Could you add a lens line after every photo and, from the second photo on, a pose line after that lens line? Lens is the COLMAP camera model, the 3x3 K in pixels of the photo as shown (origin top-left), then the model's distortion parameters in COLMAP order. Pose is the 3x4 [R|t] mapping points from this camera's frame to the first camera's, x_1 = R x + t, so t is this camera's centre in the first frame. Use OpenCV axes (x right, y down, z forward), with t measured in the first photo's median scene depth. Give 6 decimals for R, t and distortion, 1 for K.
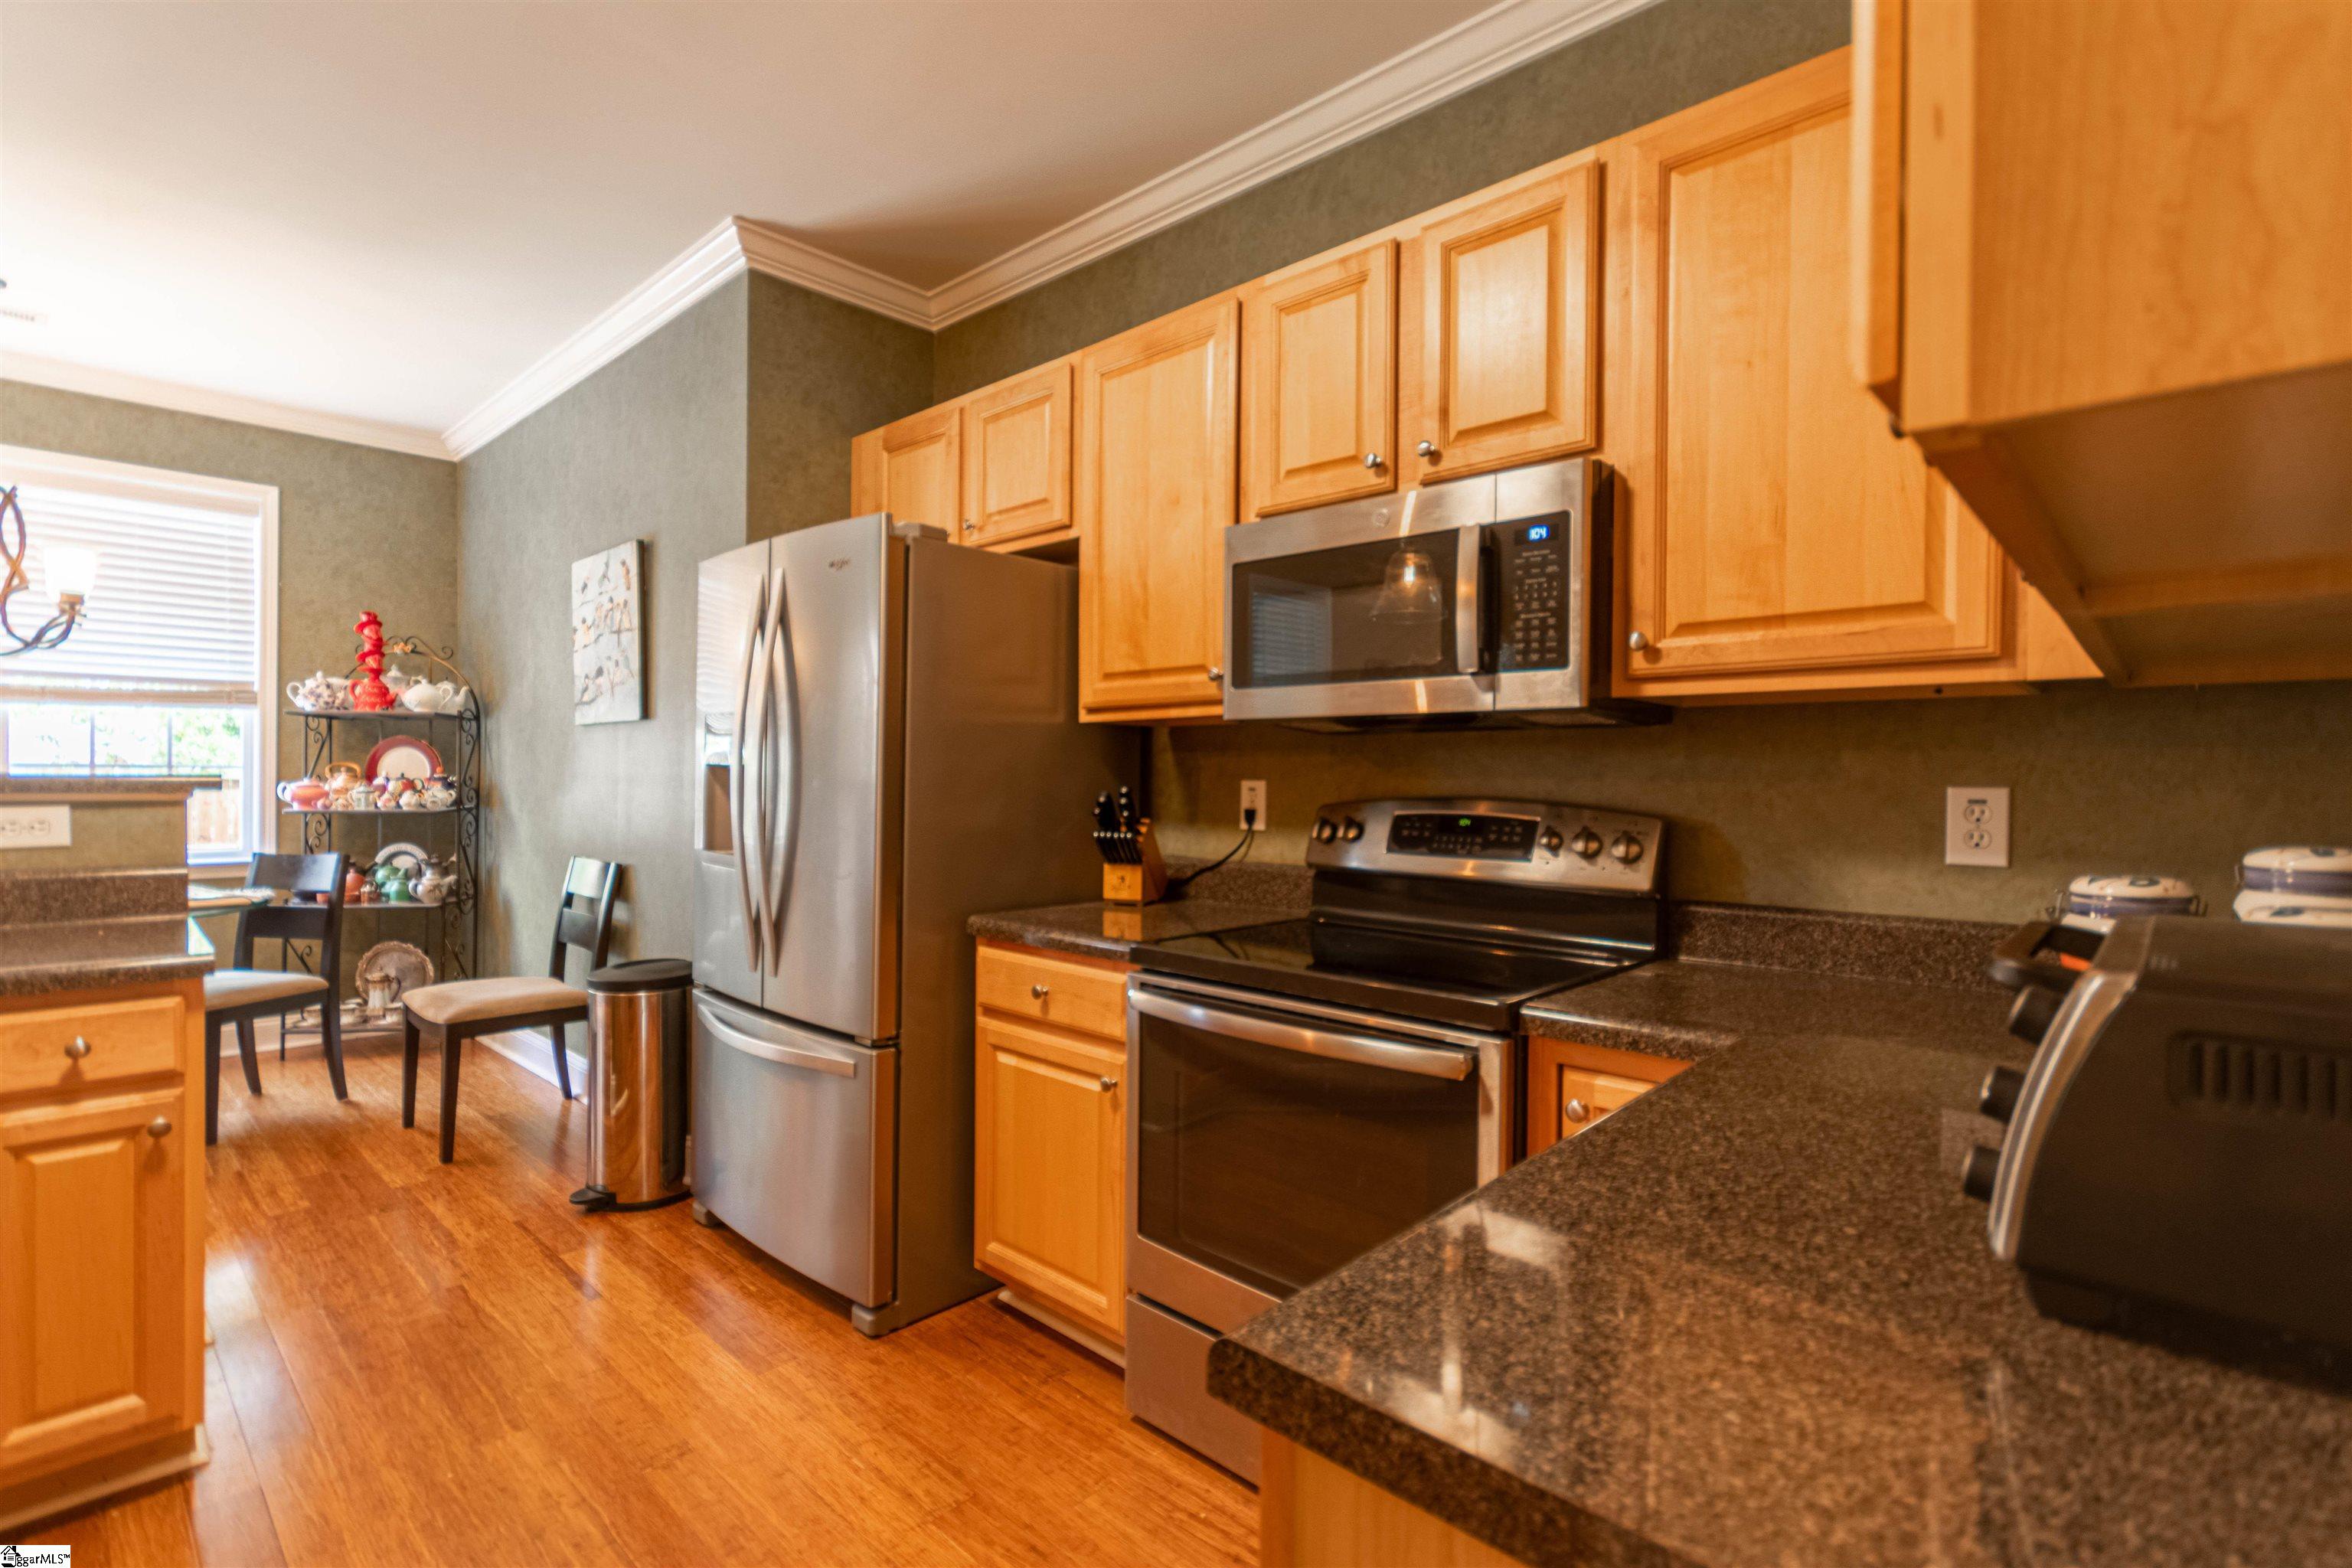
lens RADIAL K [[1097.0, 0, 1170.8], [0, 1097.0, 790.7], [0, 0, 1]] dist [0.002202, 0.001283]
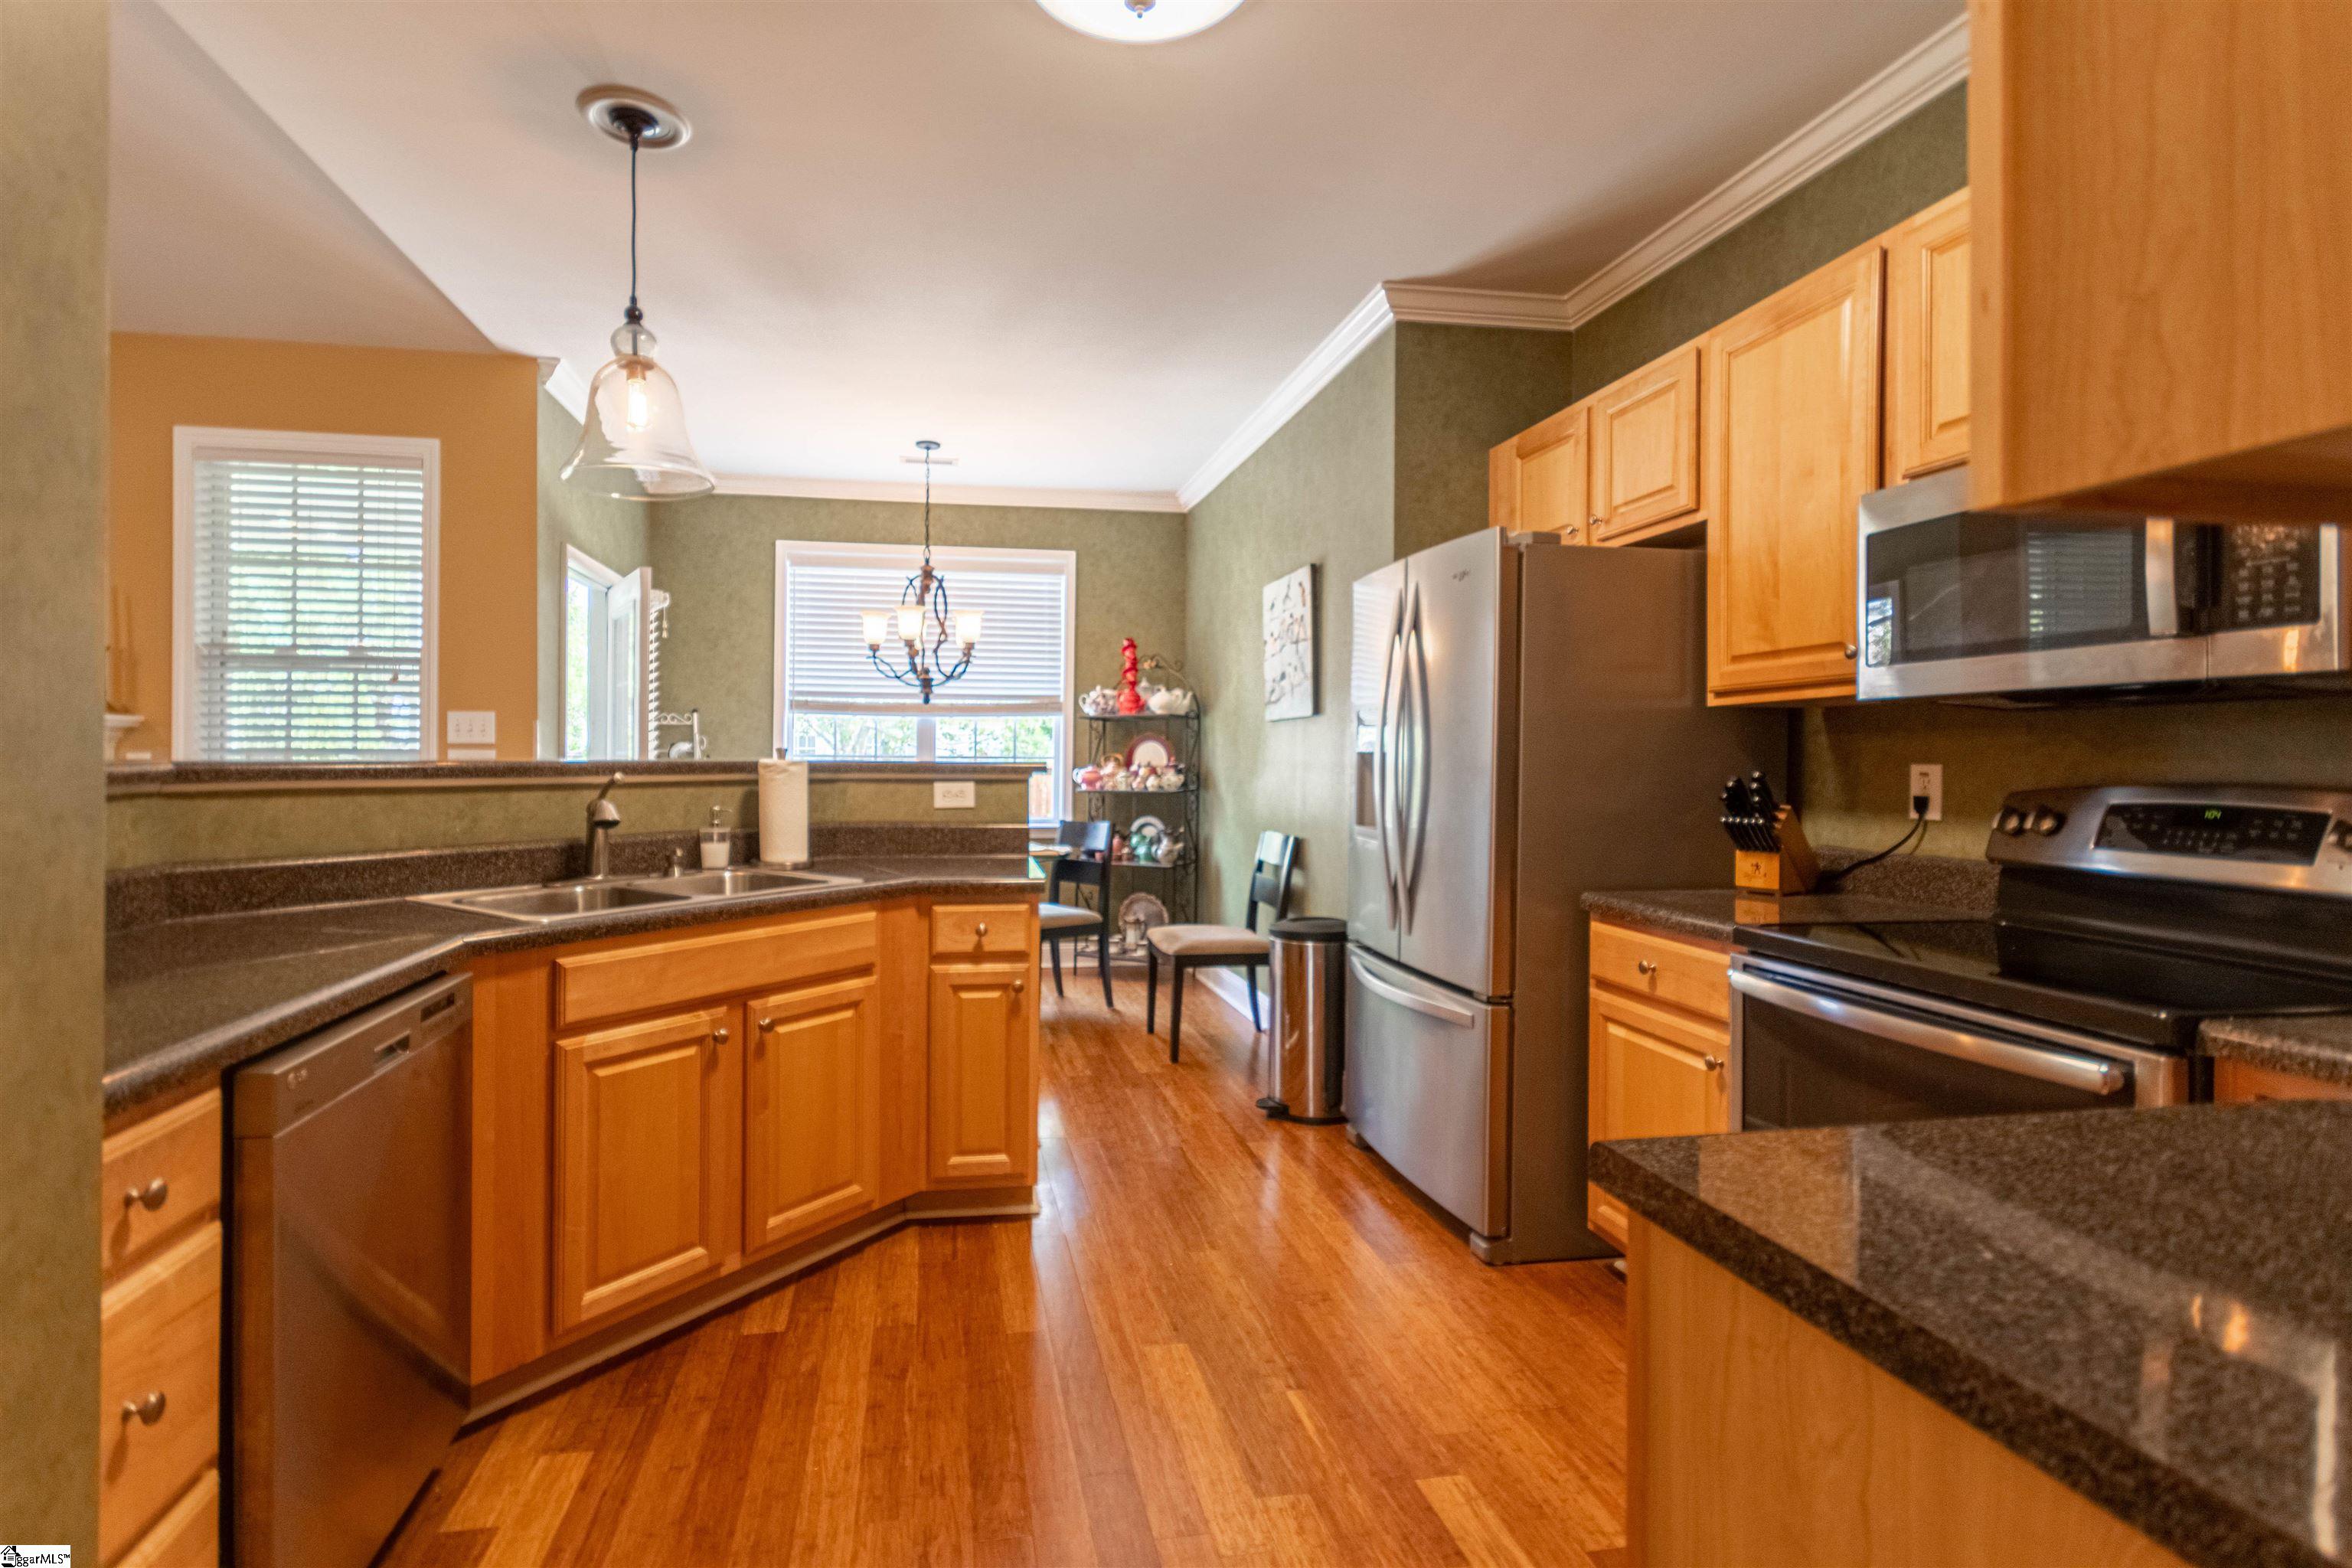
lens RADIAL K [[1133.6, 0, 1082.8], [0, 1133.6, 767.8], [0, 0, 1]] dist [0.000026, 0.000109]
pose [[0.783177, -0.000539, -0.621799, 0.108001], [-0.006391, 0.999940, -0.008916, 0.005793], [0.621766, 0.010957, 0.783126, -0.144288]]
